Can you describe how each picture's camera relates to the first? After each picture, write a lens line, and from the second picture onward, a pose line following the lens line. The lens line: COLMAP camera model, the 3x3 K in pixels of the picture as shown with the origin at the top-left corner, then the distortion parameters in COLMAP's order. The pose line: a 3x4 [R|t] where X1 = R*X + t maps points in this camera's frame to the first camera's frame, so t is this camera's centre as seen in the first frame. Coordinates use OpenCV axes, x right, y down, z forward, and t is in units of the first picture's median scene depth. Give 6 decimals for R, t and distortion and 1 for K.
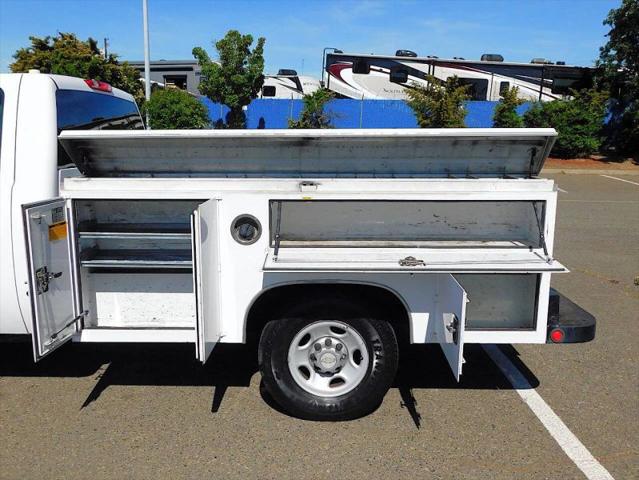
lens RADIAL K [[590.1, 0, 319.5], [0, 590.1, 240.0], [0, 0, 1]] dist [0.004667, -0.011789]
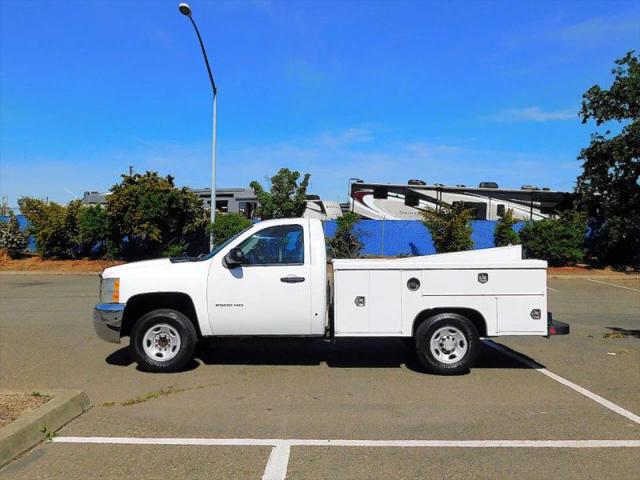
lens RADIAL K [[591.0, 0, 320.0], [0, 591.0, 240.0], [0, 0, 1]] dist [0.004667, -0.011789]
pose [[0.999918, -0.009893, 0.008077, -0.072223], [0.011277, 0.980809, -0.194644, 0.036935], [-0.005997, 0.194719, 0.980841, -0.184372]]
